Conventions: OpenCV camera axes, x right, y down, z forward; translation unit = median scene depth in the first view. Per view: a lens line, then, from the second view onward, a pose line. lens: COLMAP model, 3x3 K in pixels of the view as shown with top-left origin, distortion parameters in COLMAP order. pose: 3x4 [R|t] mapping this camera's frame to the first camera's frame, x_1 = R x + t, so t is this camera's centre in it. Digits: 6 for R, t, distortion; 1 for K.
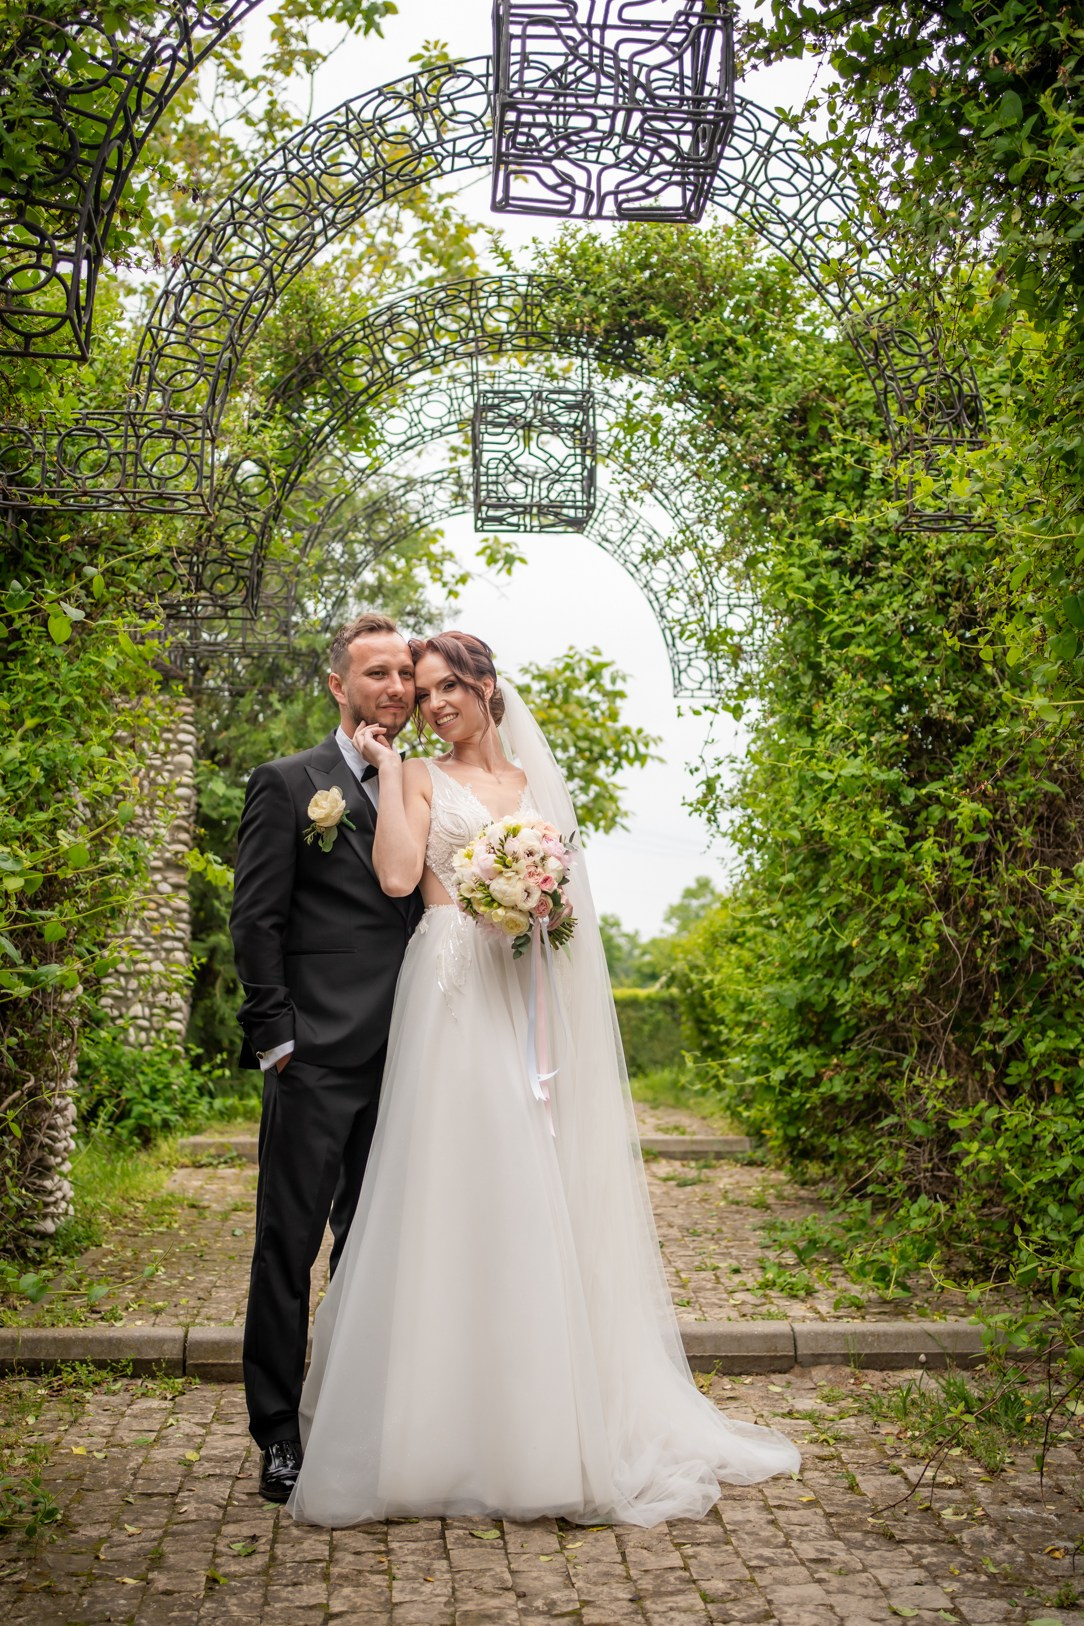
lens RADIAL K [[1846.4, 0, 501.6], [0, 1846.4, 771.3], [0, 0, 1]] dist [0.025043, 0.000000]
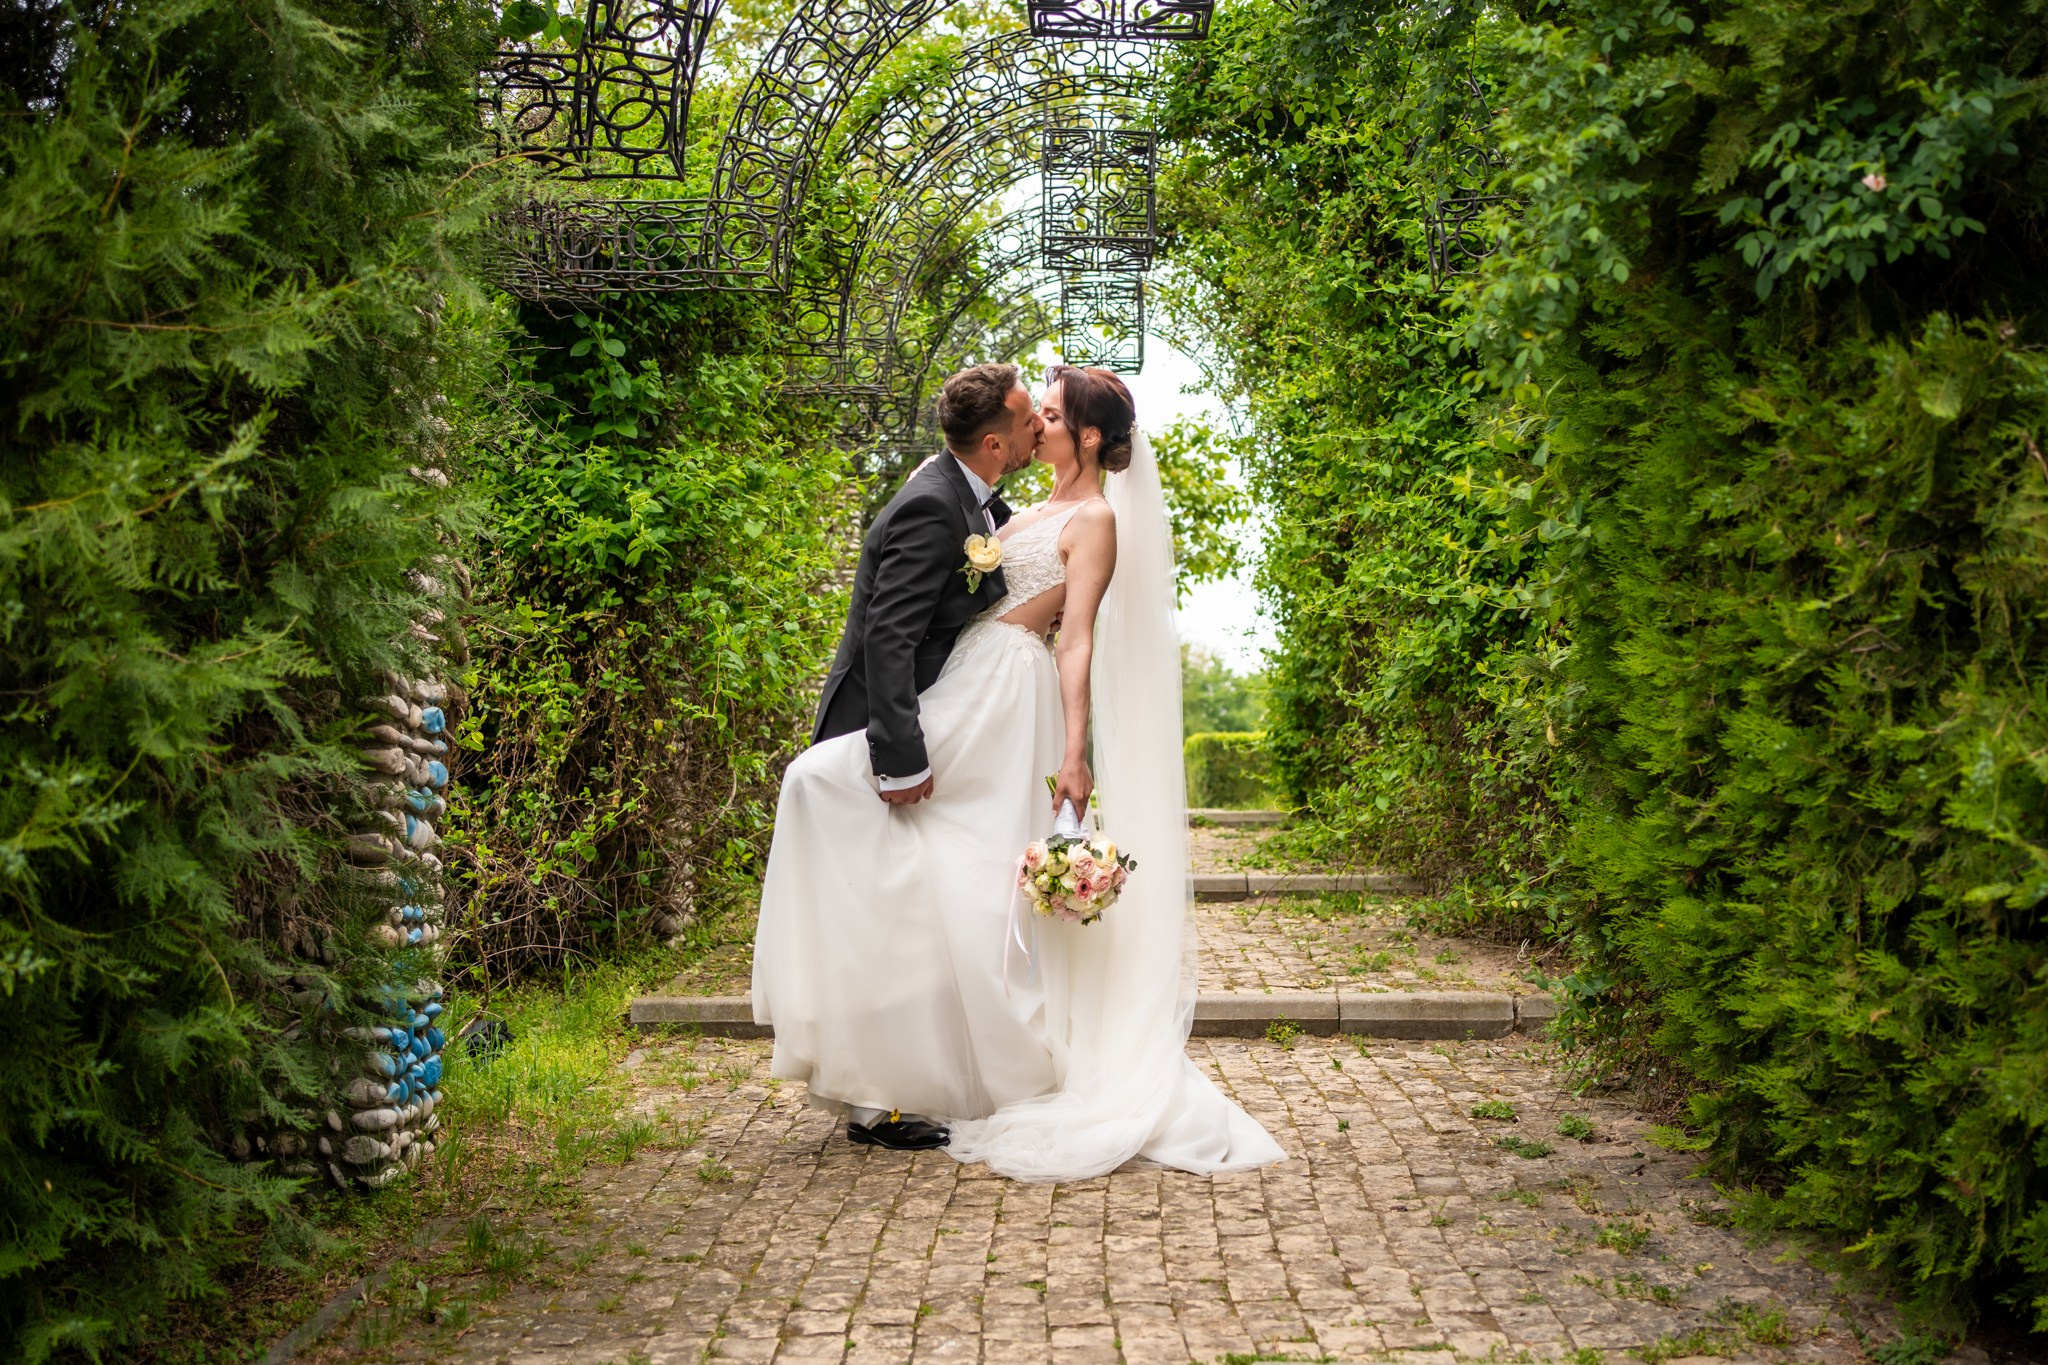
lens RADIAL K [[2125.0, 0, 1029.6], [0, 2125.0, 684.3], [0, 0, 1]] dist [0.053513, 0.000000]
pose [[0.997949, -0.010684, -0.063123, 0.058912], [0.015828, 0.996543, 0.081557, -0.025034], [0.062034, -0.082389, 0.994668, -0.651591]]
